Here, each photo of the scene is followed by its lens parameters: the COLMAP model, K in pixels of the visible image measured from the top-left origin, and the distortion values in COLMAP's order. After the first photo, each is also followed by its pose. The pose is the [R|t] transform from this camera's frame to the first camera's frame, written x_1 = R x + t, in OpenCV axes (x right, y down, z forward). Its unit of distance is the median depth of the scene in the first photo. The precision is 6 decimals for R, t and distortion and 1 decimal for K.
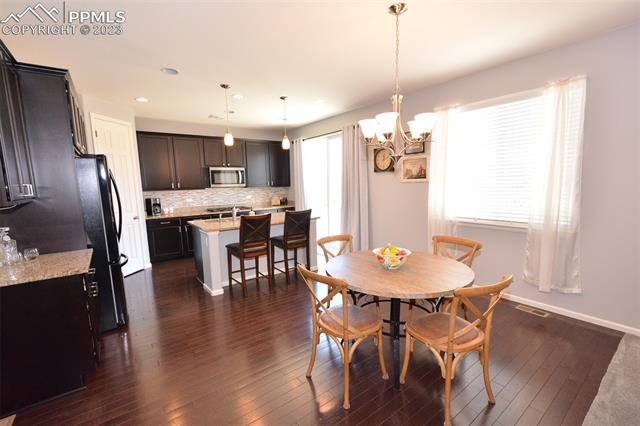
lens RADIAL K [[279.9, 0, 319.3], [0, 279.9, 217.1], [0, 0, 1]] dist [-0.002422, -0.000834]
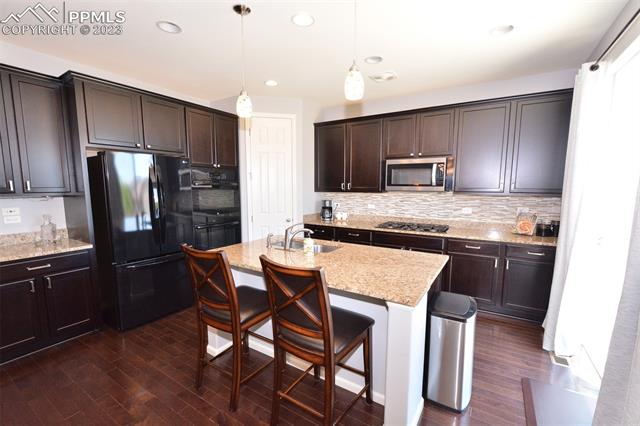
lens RADIAL K [[279.9, 0, 319.3], [0, 279.9, 217.1], [0, 0, 1]] dist [-0.002422, -0.000834]
pose [[0.351169, 0.130163, -0.927221, 0.189211], [-0.128431, 0.987626, 0.090002, -0.085241], [0.927462, 0.087478, 0.363540, 0.630963]]
